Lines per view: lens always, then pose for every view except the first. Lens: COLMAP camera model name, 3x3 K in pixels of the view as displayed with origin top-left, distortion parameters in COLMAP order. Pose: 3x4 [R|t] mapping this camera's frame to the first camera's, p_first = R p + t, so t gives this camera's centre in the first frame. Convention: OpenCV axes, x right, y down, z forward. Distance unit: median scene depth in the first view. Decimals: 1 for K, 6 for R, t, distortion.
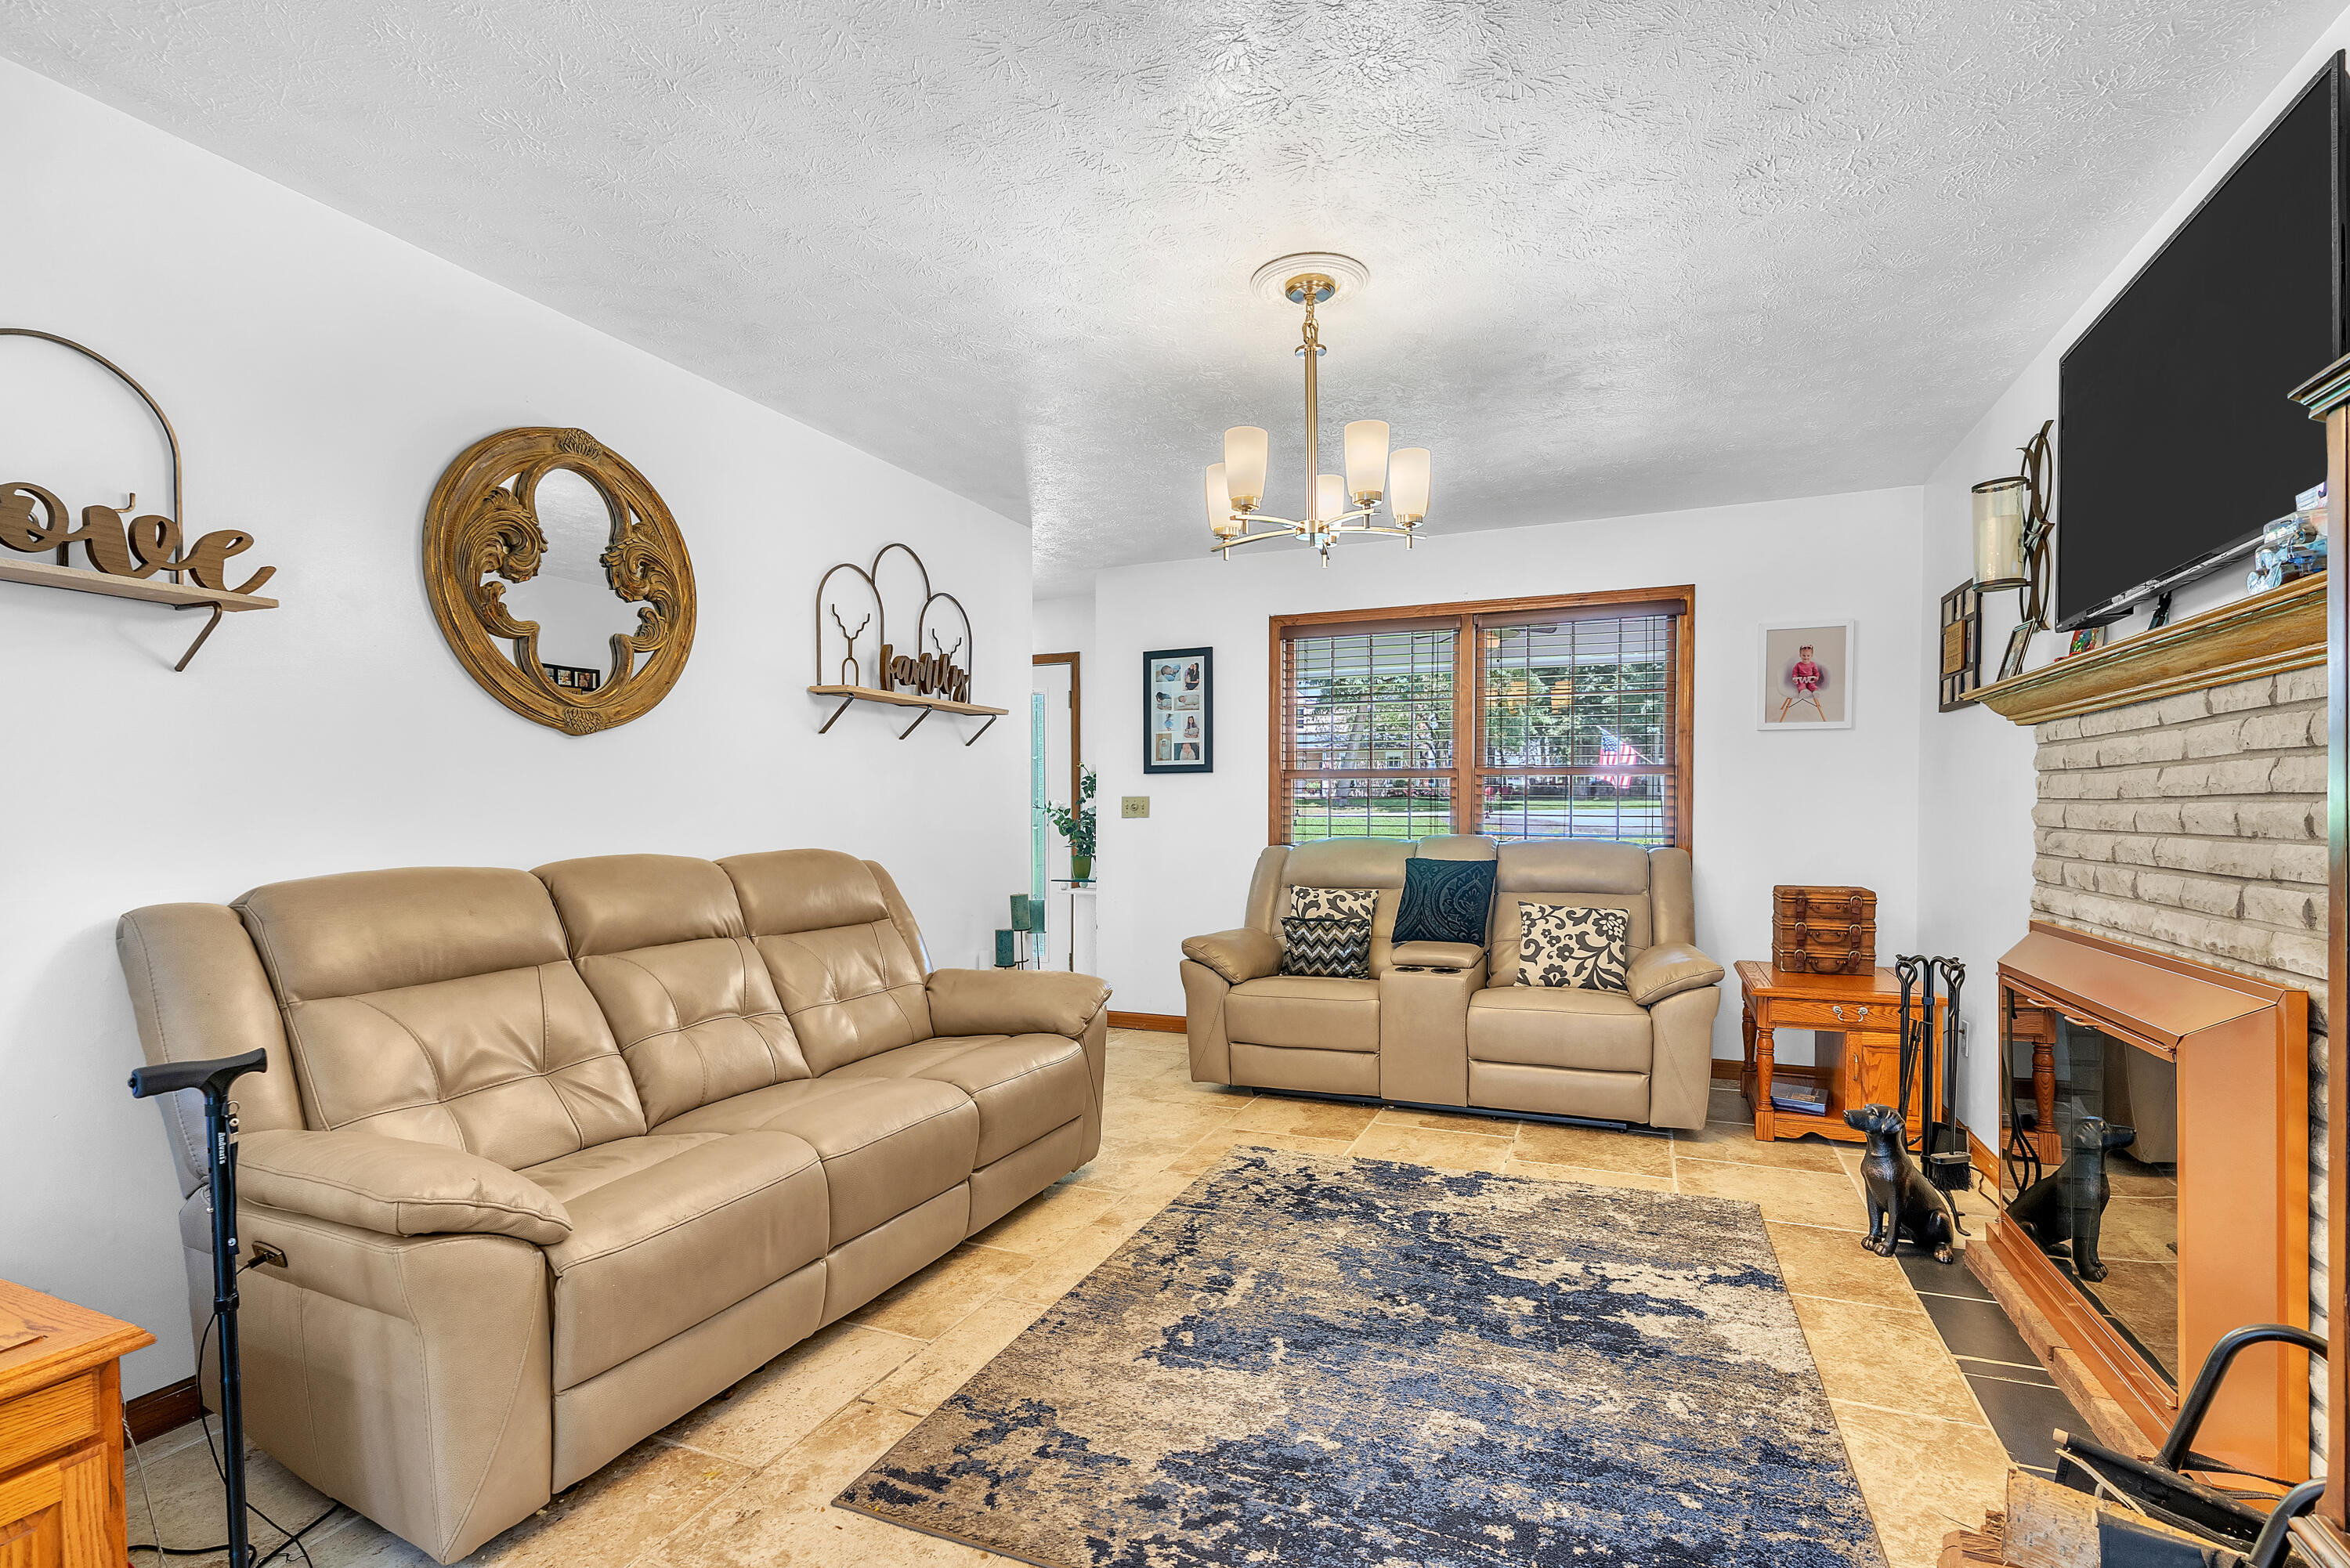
lens RADIAL K [[1059.6, 0, 1179.2], [0, 1059.6, 834.1], [0, 0, 1]] dist [-0.010131, 0.000080]
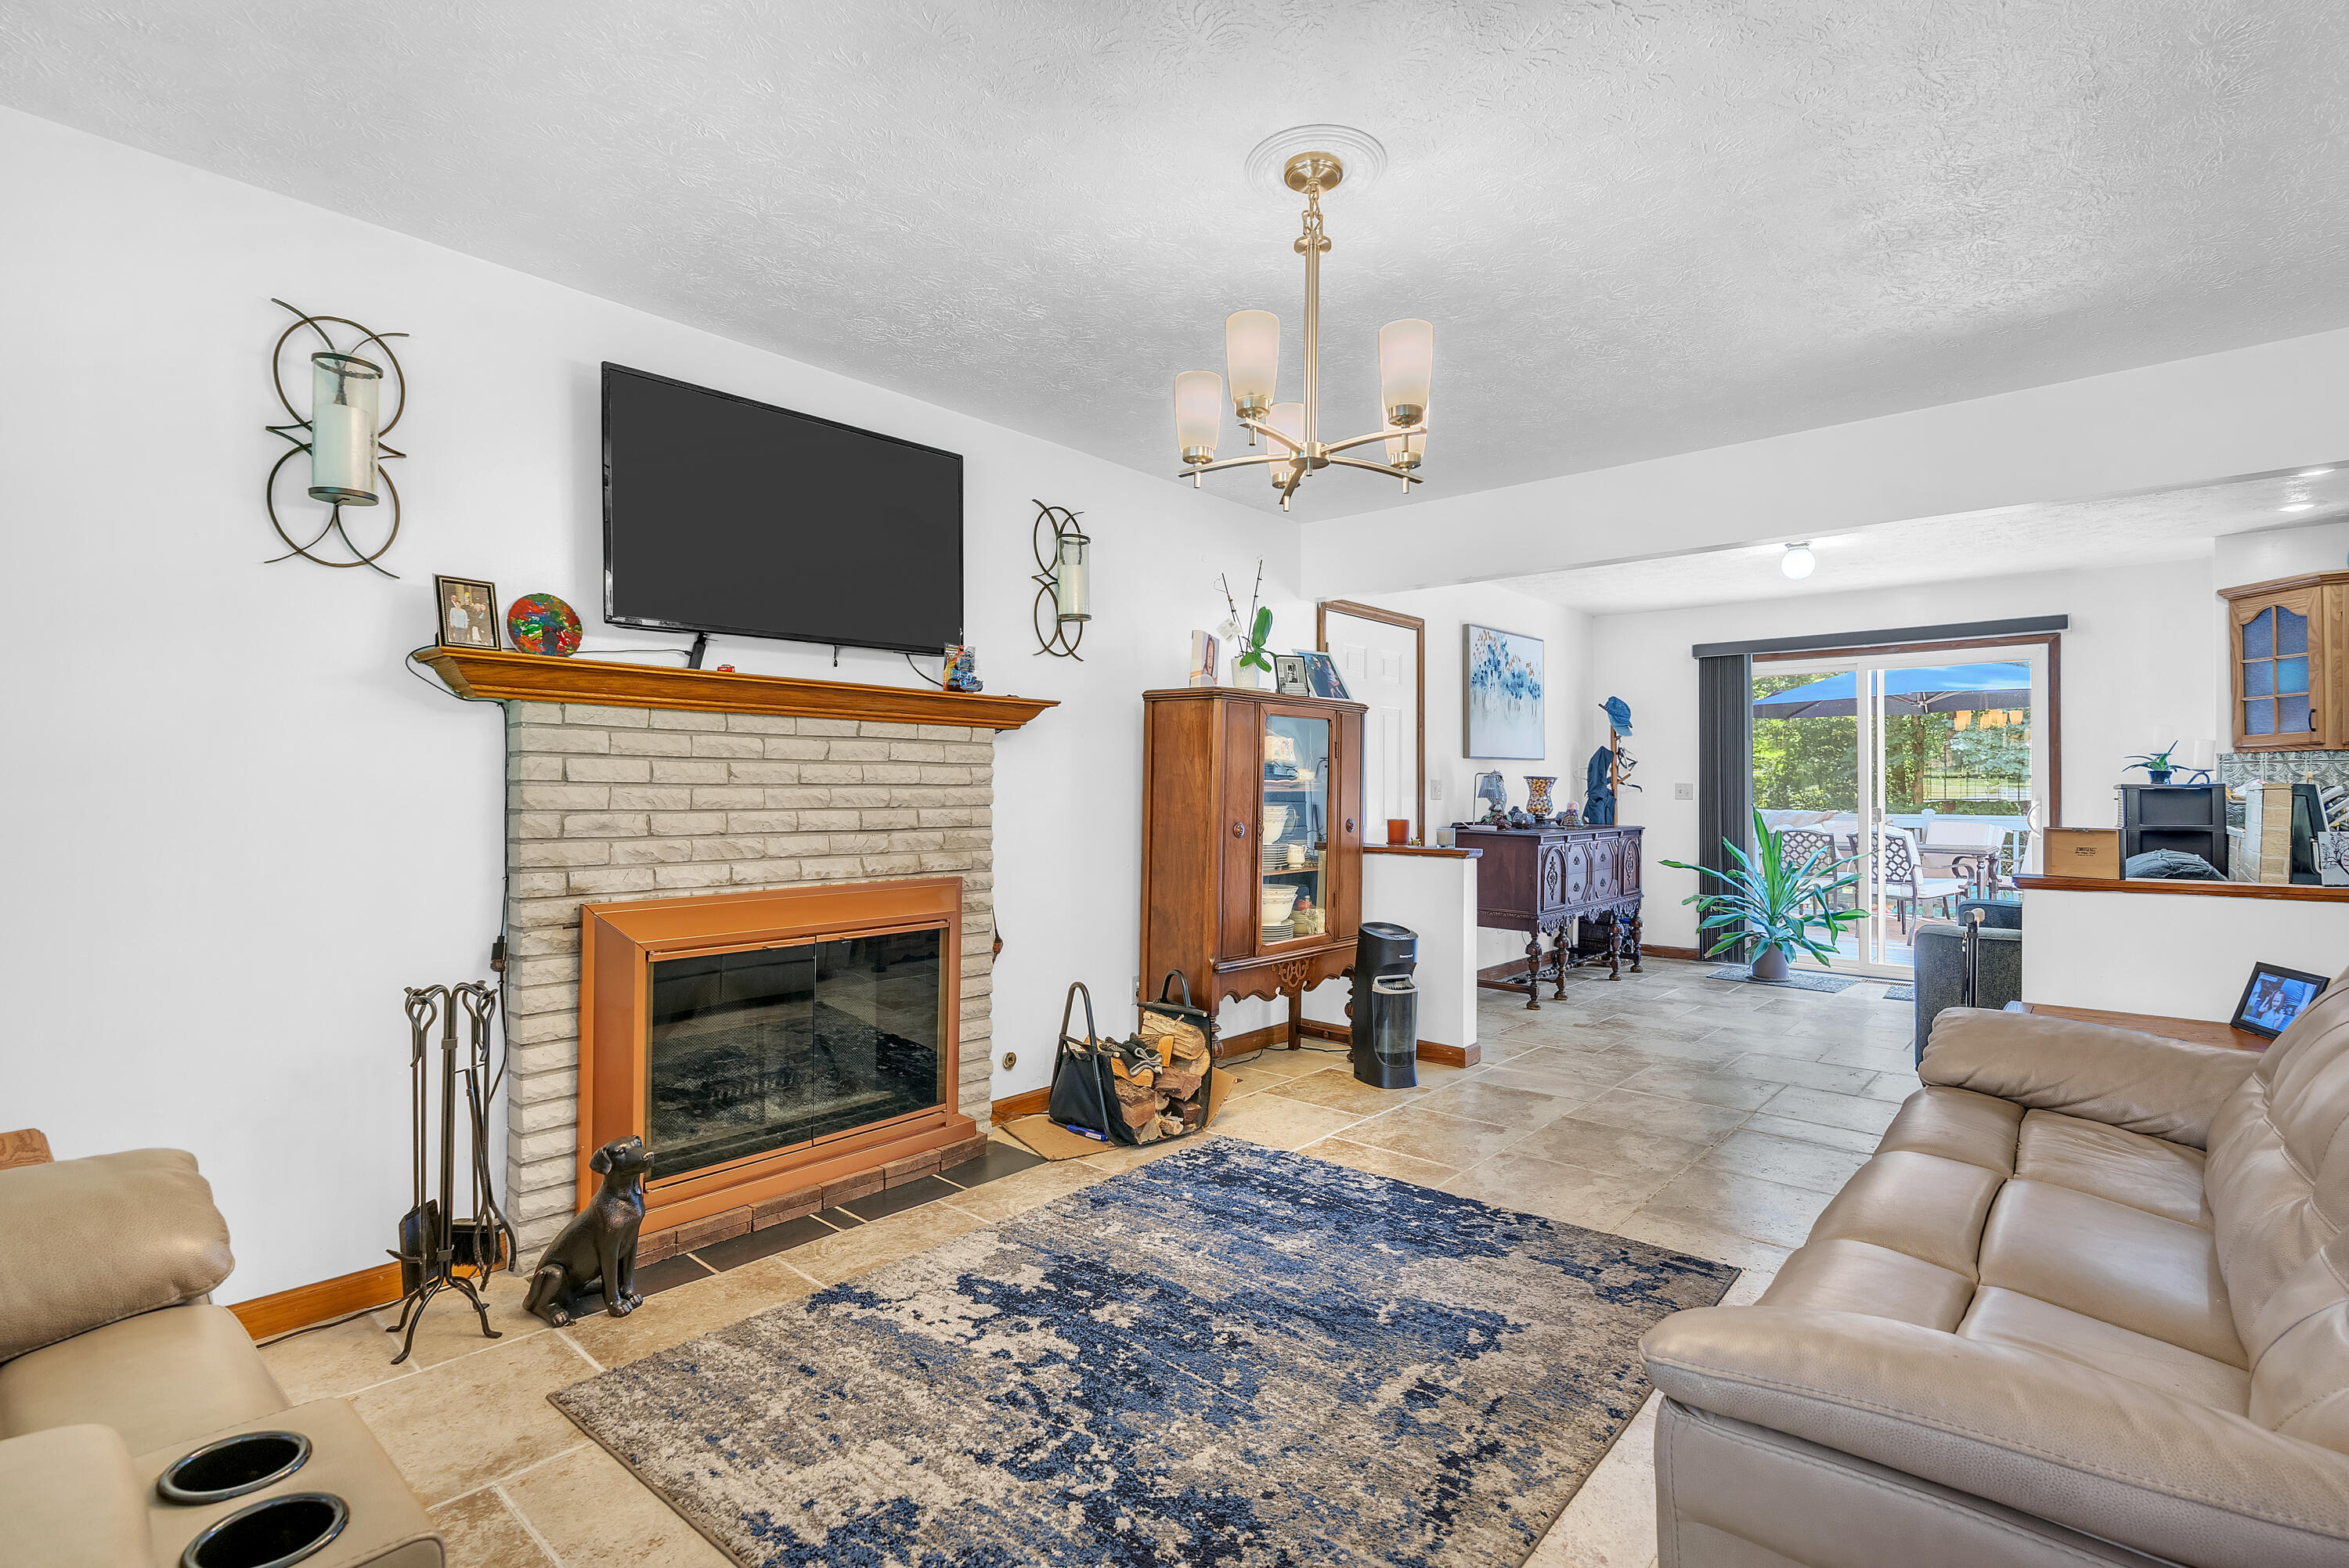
lens RADIAL K [[1119.2, 0, 1176.0], [0, 1119.2, 774.4], [0, 0, 1]] dist [-0.022201, -0.000121]
pose [[-0.950162, 0.004861, 0.311719, -0.035197], [0.006884, 0.999962, 0.005387, -0.032085], [-0.311680, 0.007265, -0.950159, 1.373295]]
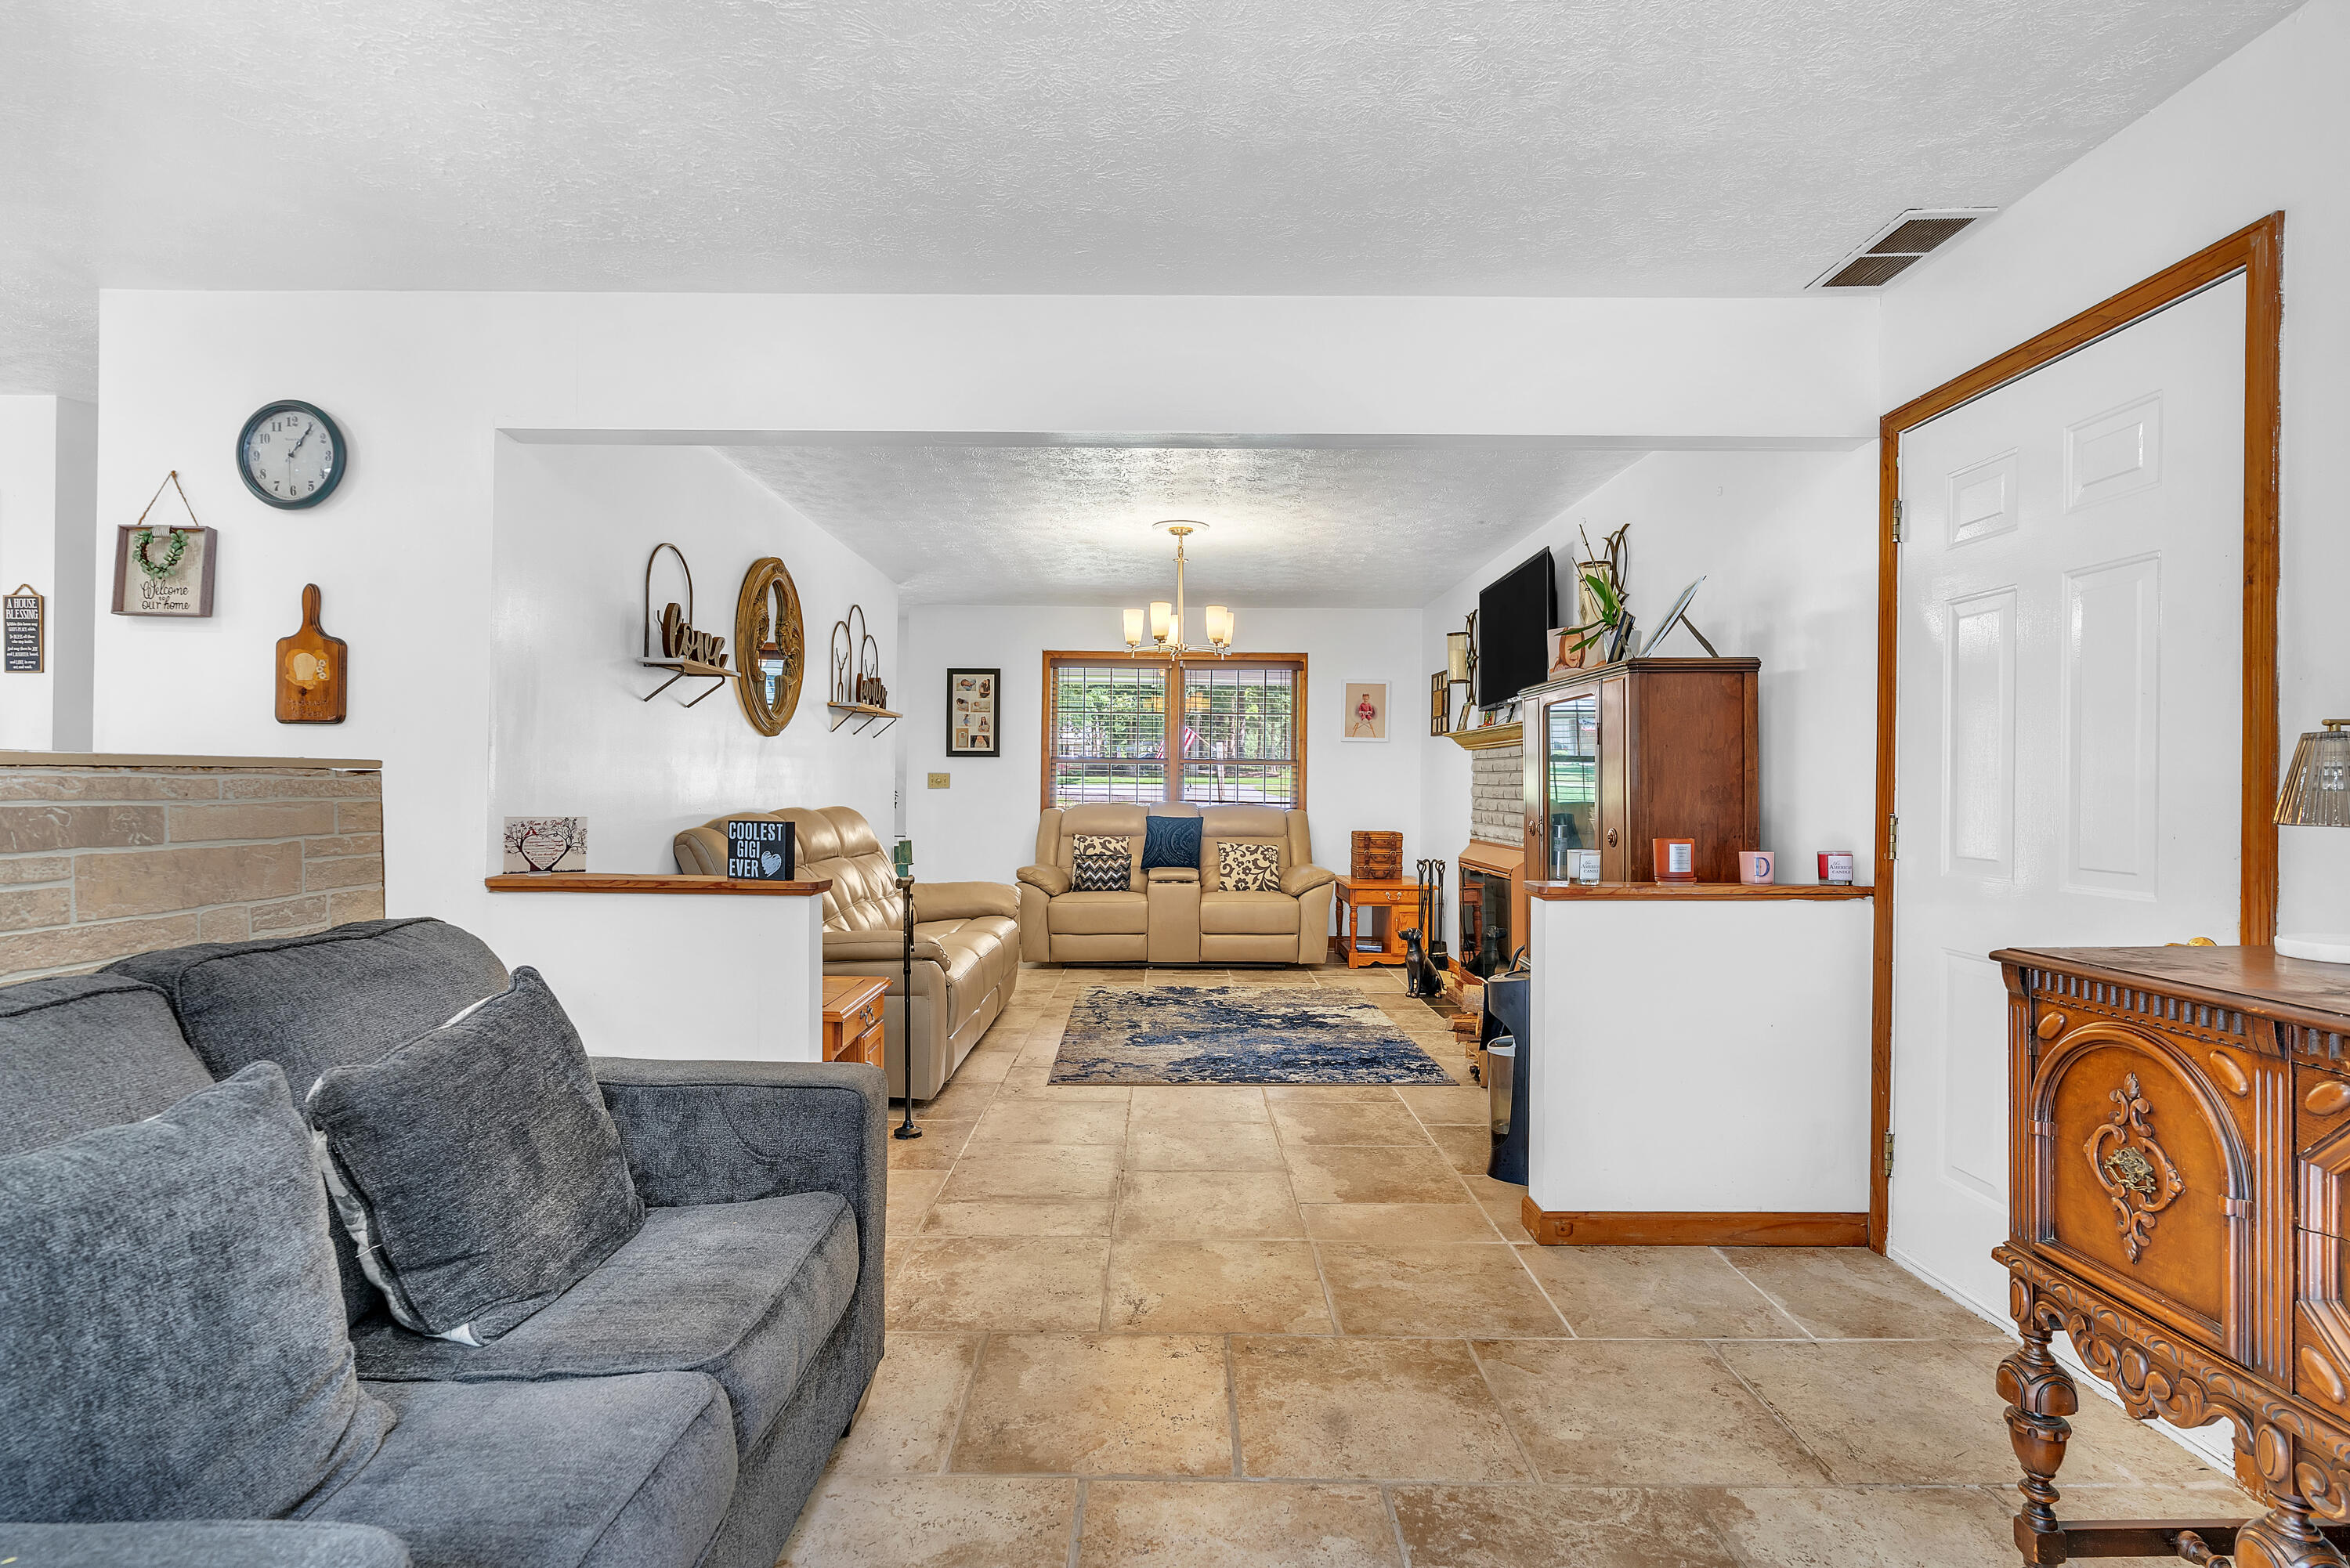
lens RADIAL K [[1090.0, 0, 1157.6], [0, 1090.0, 772.2], [0, 0, 1]] dist [-0.001767, 0.000175]
pose [[0.923212, 0.015697, 0.383970, -0.526741], [-0.003255, 0.999449, -0.033030, 0.015092], [-0.384277, 0.029244, 0.922755, -0.670467]]
